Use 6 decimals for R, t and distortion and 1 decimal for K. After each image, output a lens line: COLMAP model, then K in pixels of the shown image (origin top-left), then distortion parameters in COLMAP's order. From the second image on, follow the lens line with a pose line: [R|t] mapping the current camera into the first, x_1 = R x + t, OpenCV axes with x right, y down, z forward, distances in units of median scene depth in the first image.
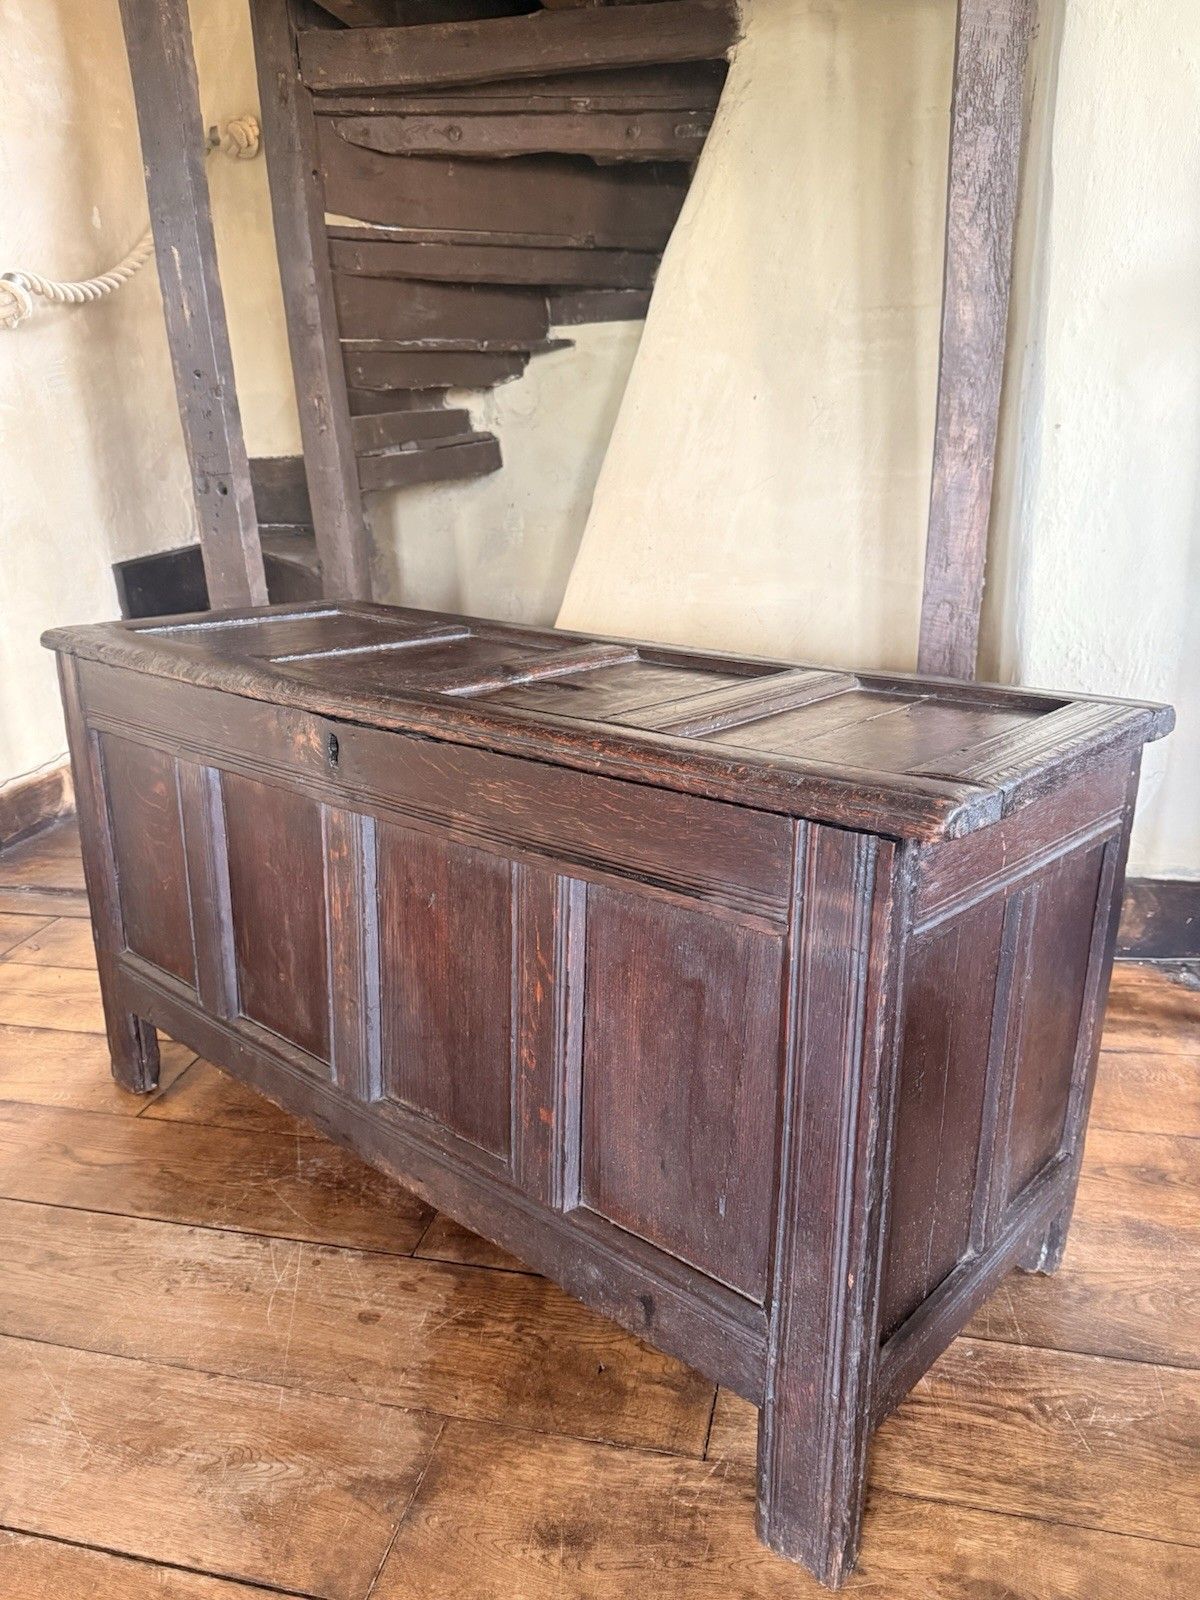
lens RADIAL K [[1142.3, 0, 604.3], [0, 1142.3, 805.0], [0, 0, 1]] dist [0.006842, -0.018595]
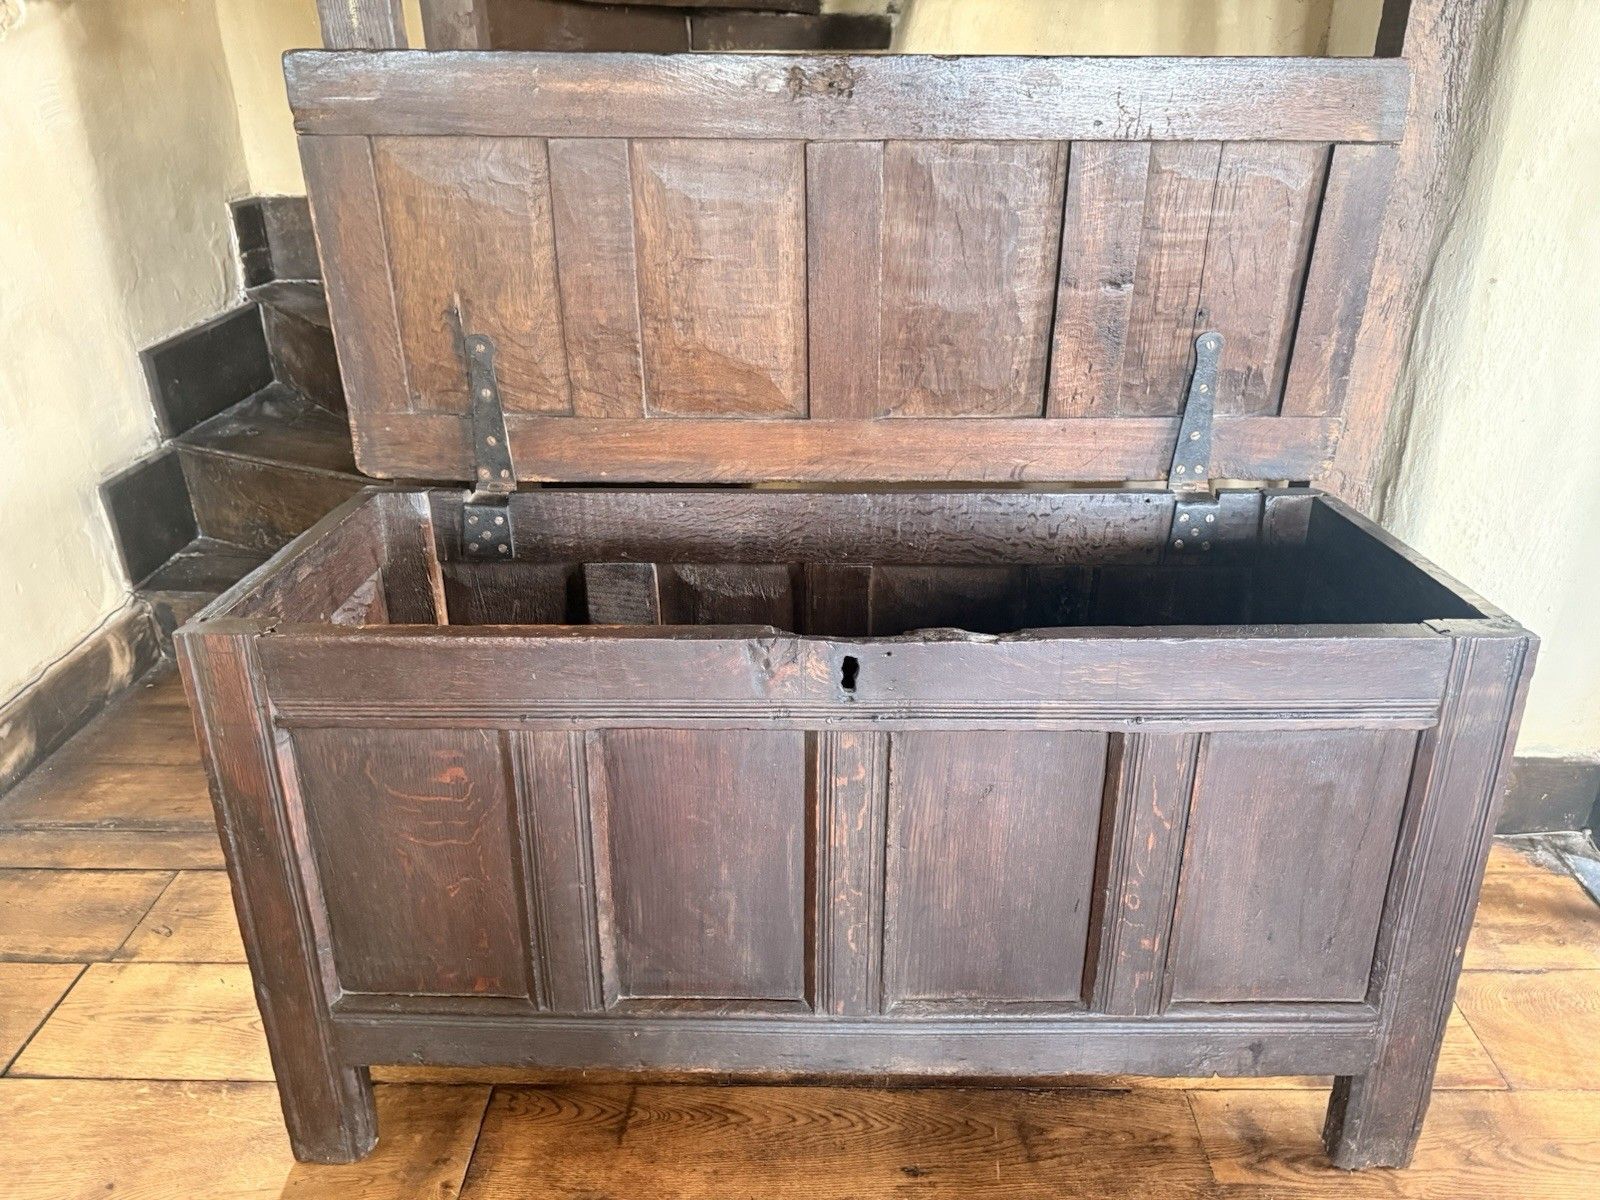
lens RADIAL K [[1142.3, 0, 807.5], [0, 1142.3, 594.1], [0, 0, 1]] dist [0.006842, -0.018595]
pose [[0.972901, -0.055895, 0.224363, -0.307310], [0.033420, 0.994146, 0.102750, -0.196715], [-0.228793, -0.092468, 0.969074, 0.253493]]
